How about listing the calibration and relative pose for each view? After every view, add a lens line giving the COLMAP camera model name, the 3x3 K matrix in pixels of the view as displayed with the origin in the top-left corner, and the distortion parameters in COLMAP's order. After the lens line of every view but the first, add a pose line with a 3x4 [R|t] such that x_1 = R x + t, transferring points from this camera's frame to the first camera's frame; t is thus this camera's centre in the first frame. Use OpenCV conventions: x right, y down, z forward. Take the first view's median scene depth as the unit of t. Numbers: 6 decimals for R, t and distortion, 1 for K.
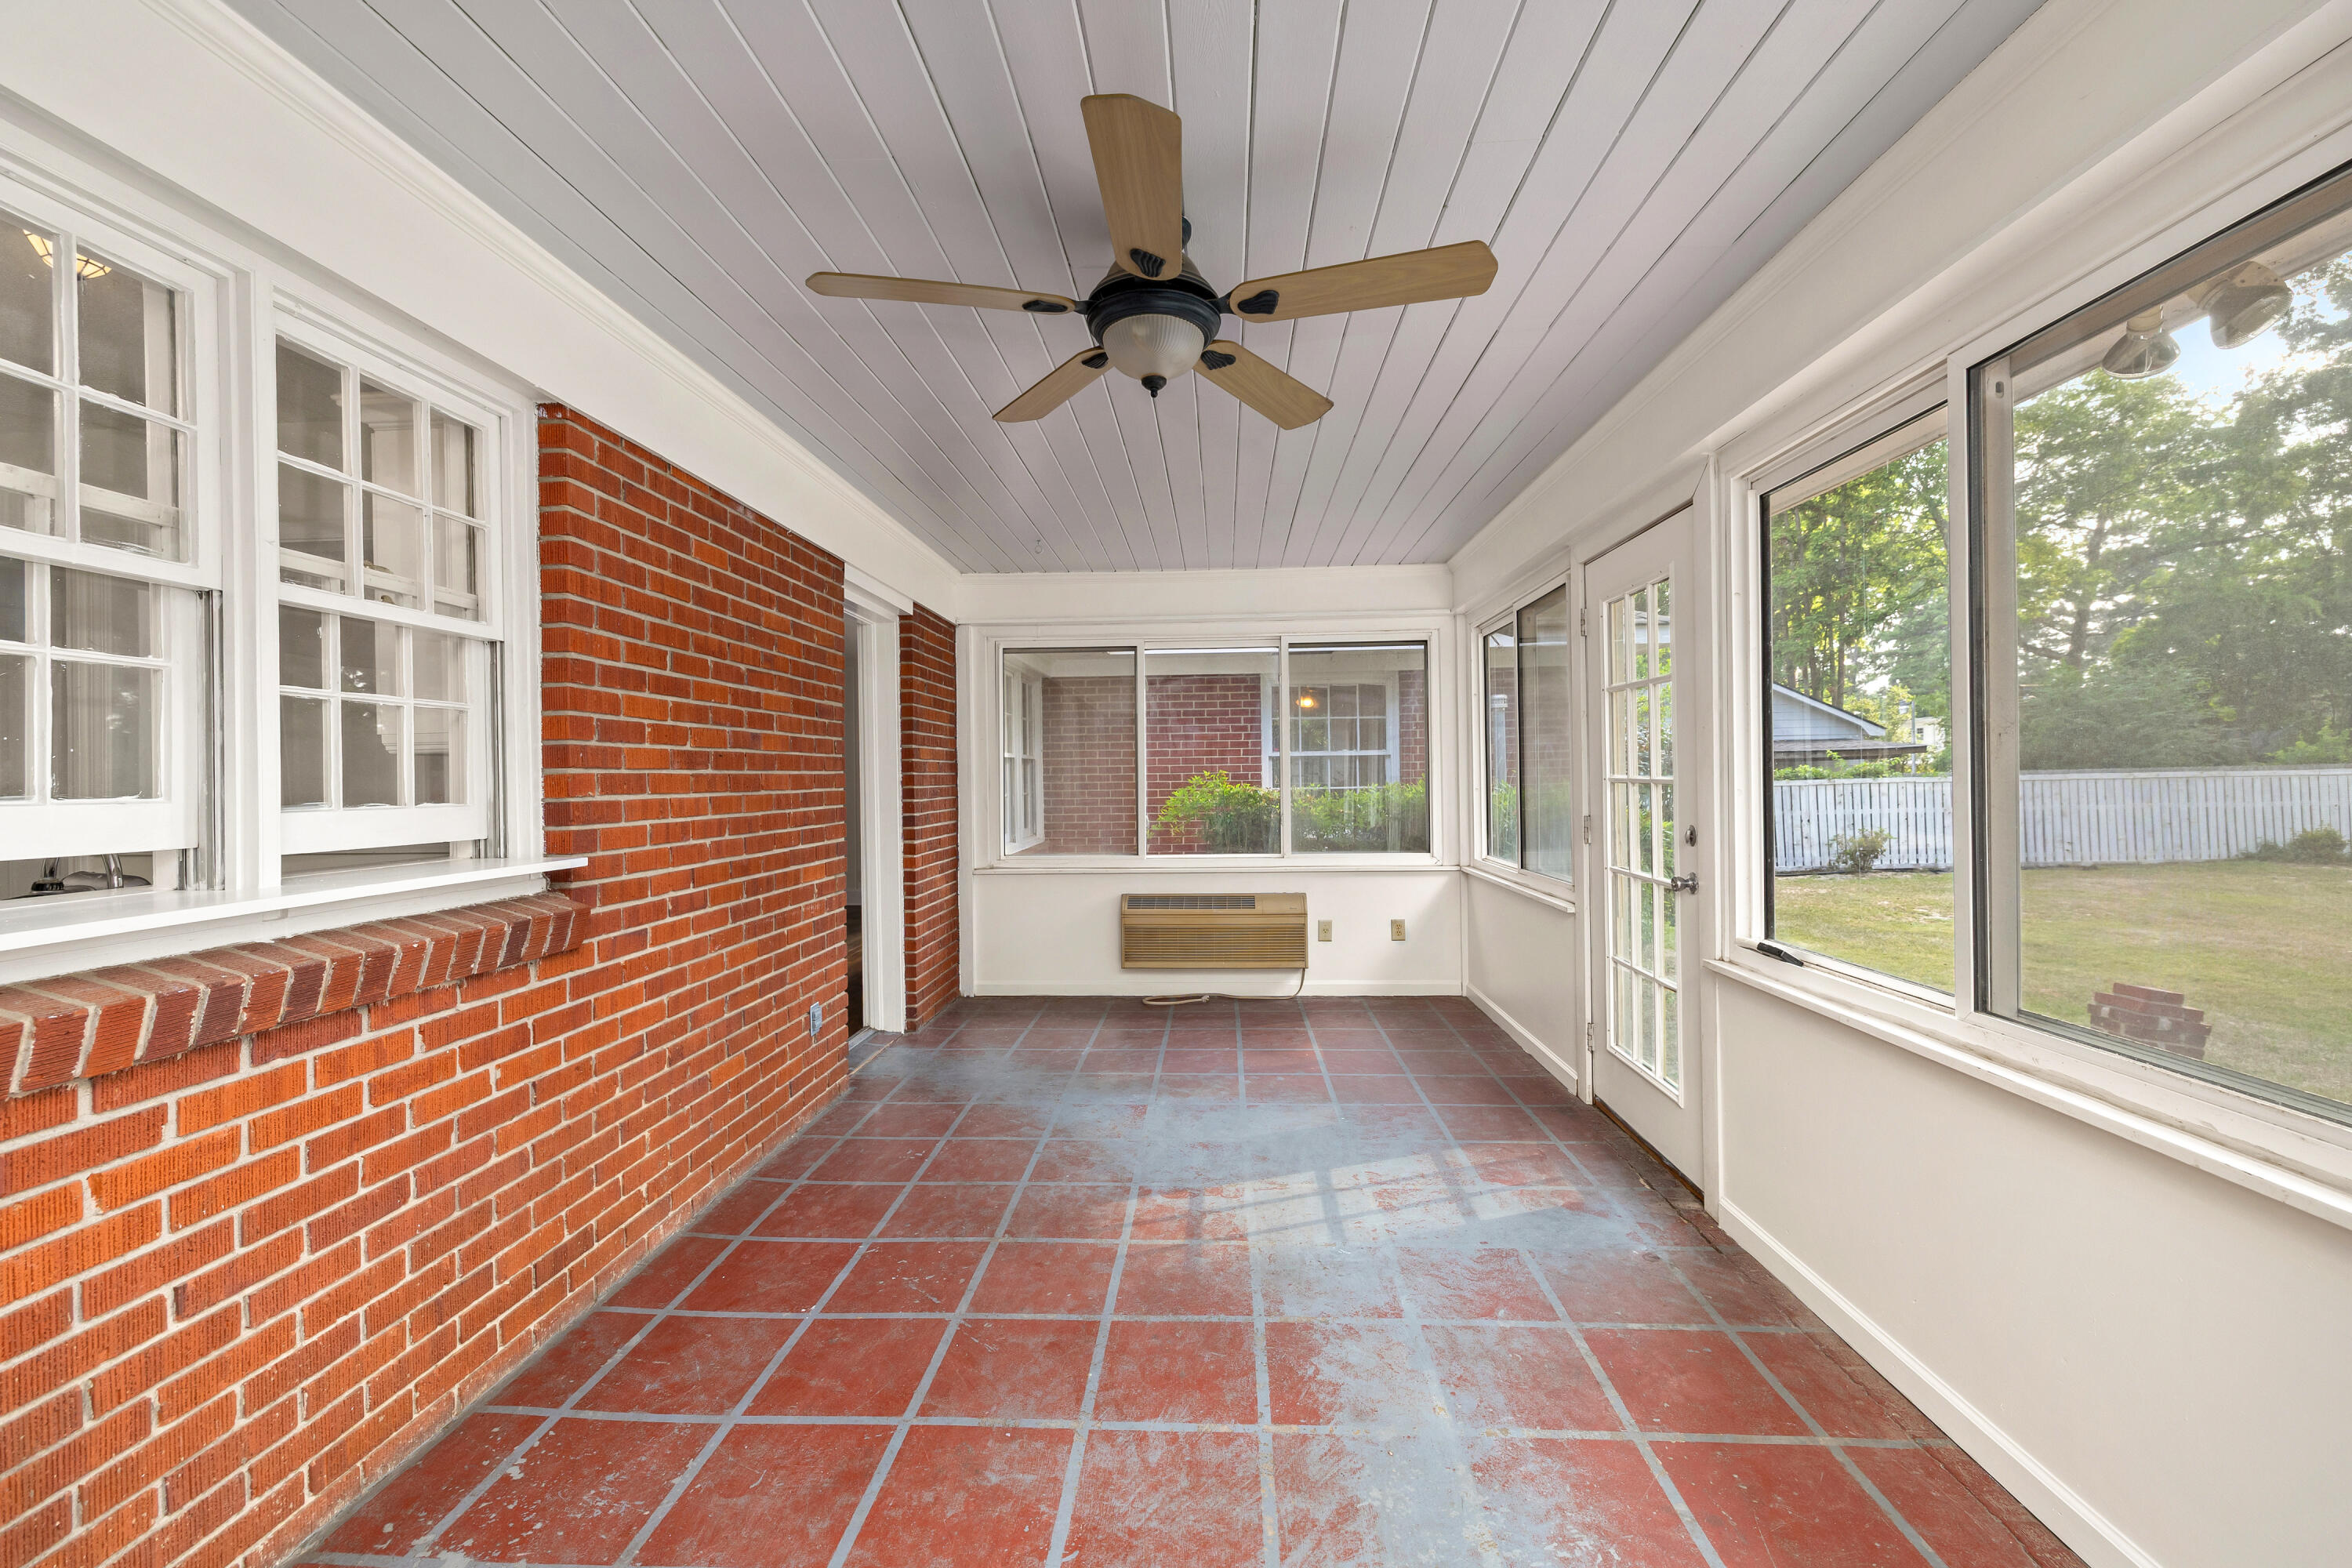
lens RADIAL K [[1006.2, 0, 1176.0], [0, 1006.2, 784.0], [0, 0, 1]] dist [-0.000637, -0.000450]
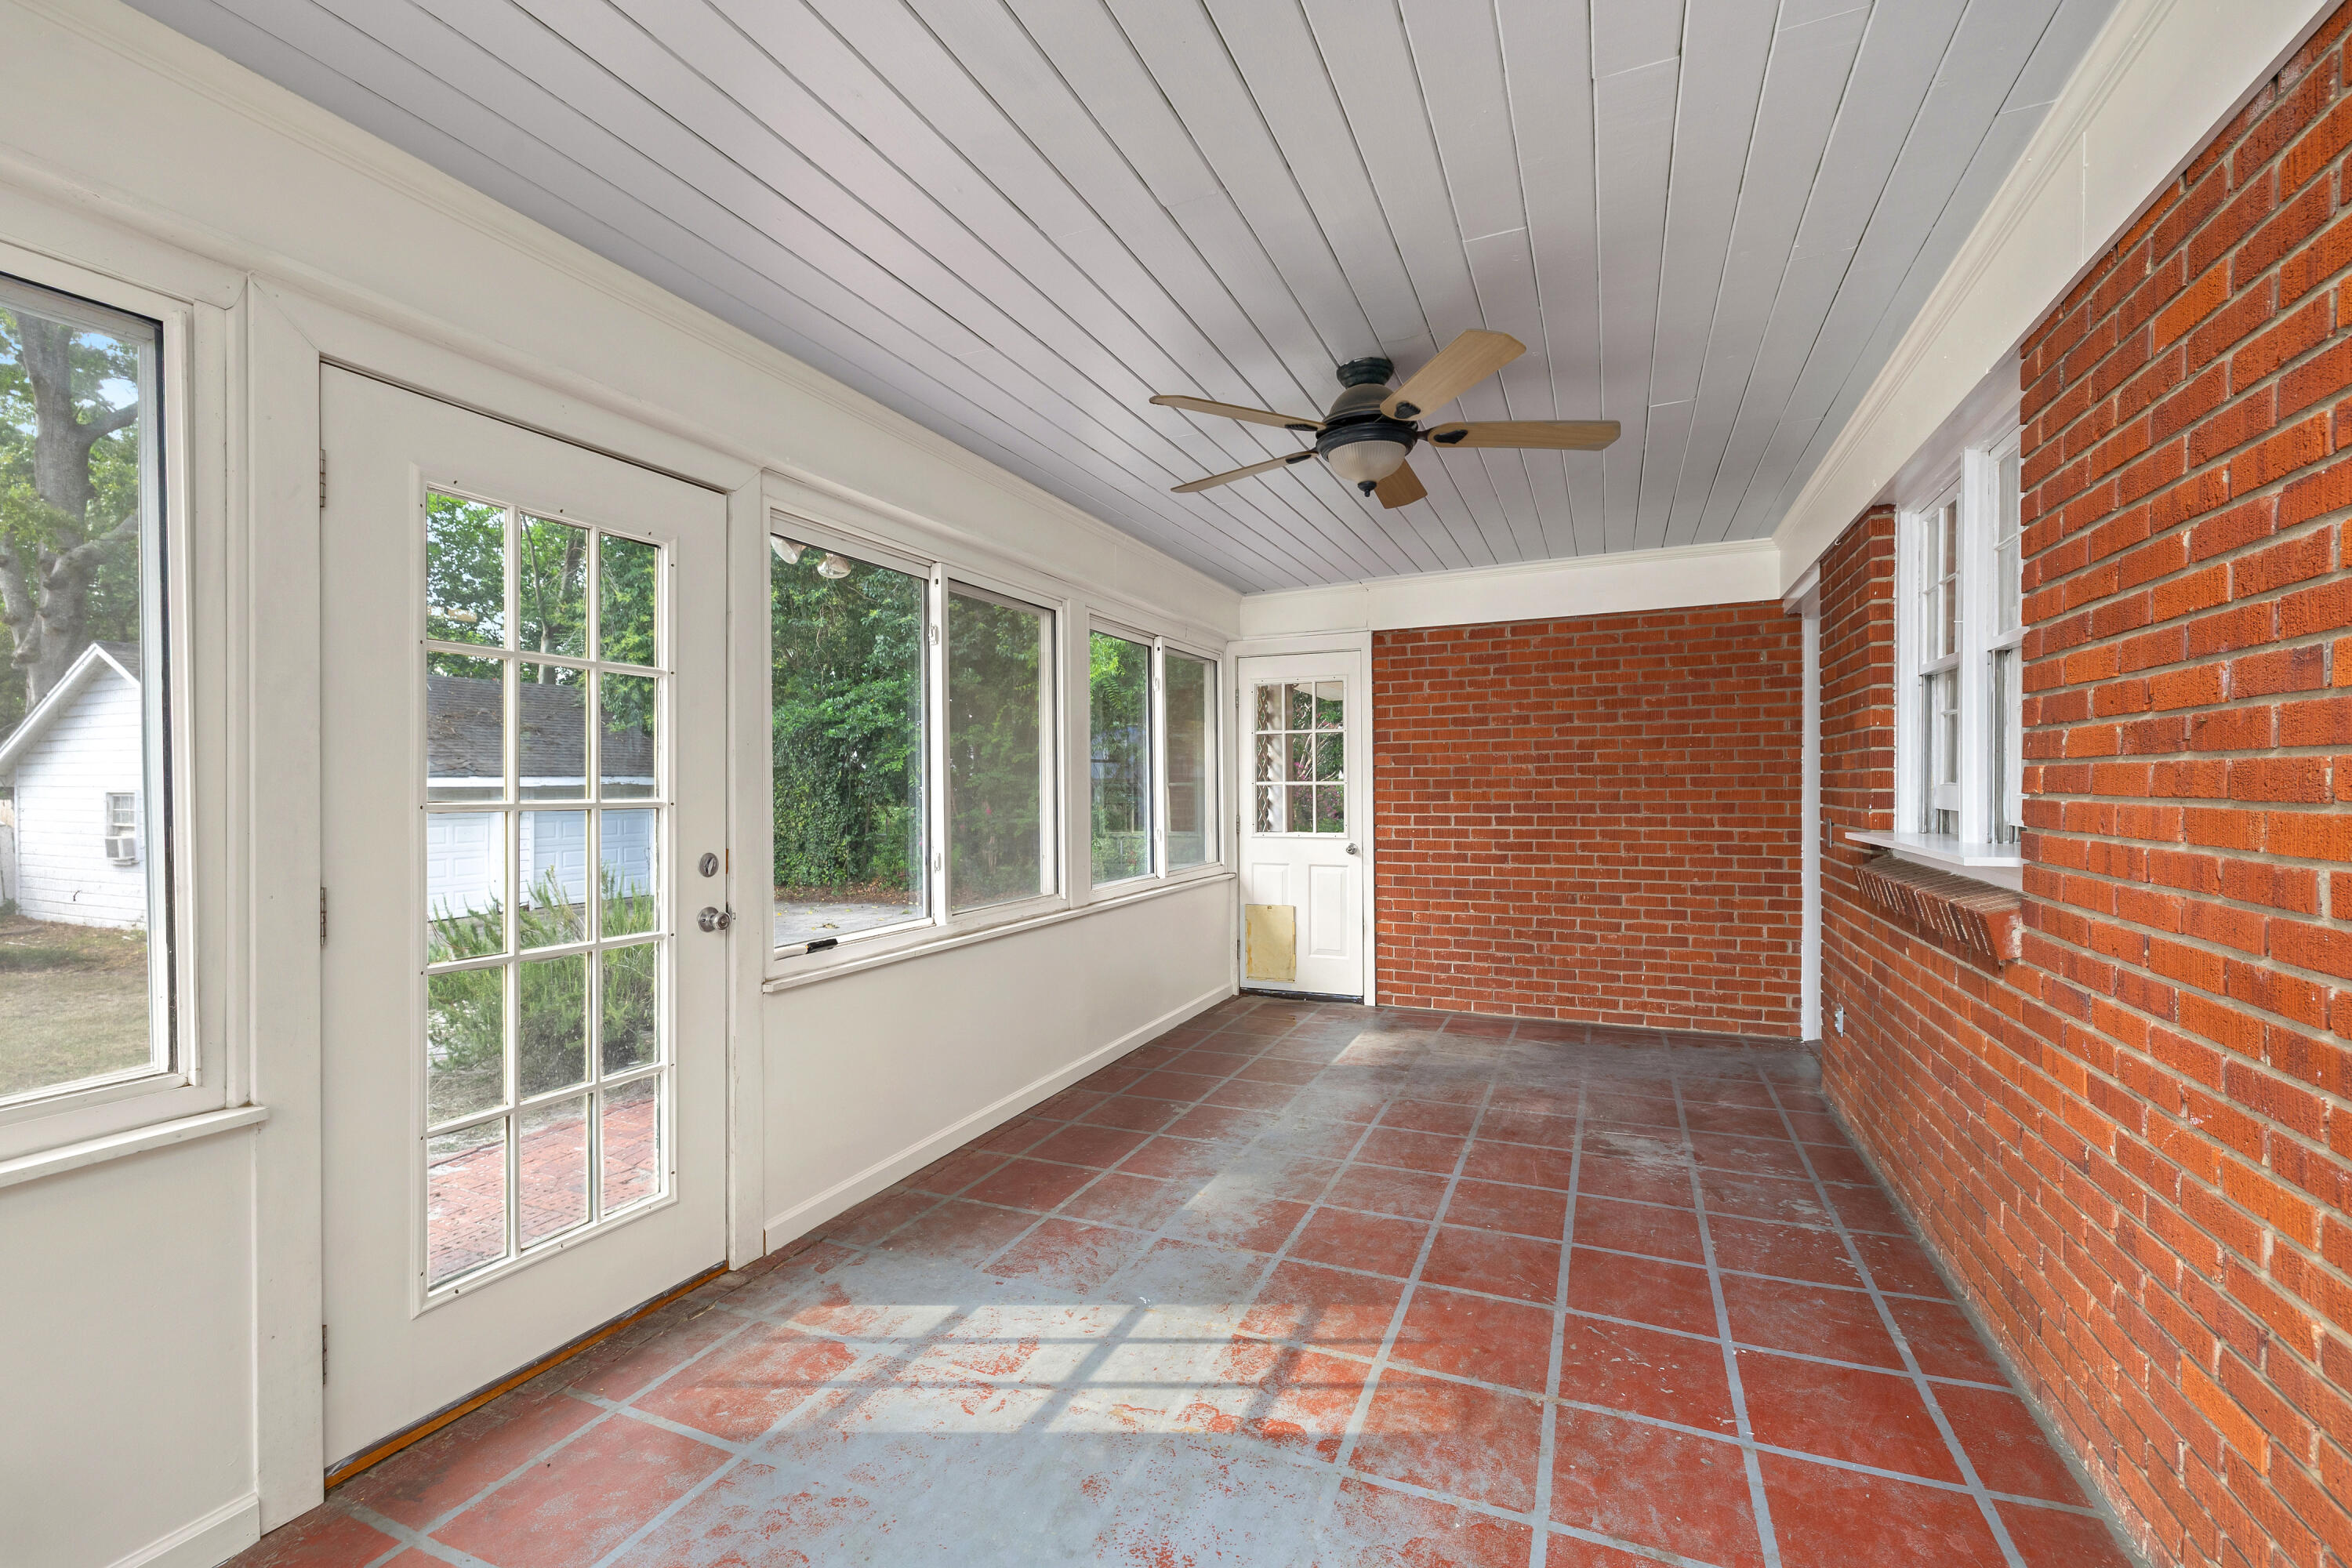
lens RADIAL K [[1006.2, 0, 1176.0], [0, 1006.2, 784.0], [0, 0, 1]] dist [-0.000637, -0.000450]
pose [[-0.936395, 0.021064, 0.350314, -0.224938], [0.023008, 0.999734, 0.001388, -0.014542], [-0.350192, 0.009359, -0.936631, 2.134199]]
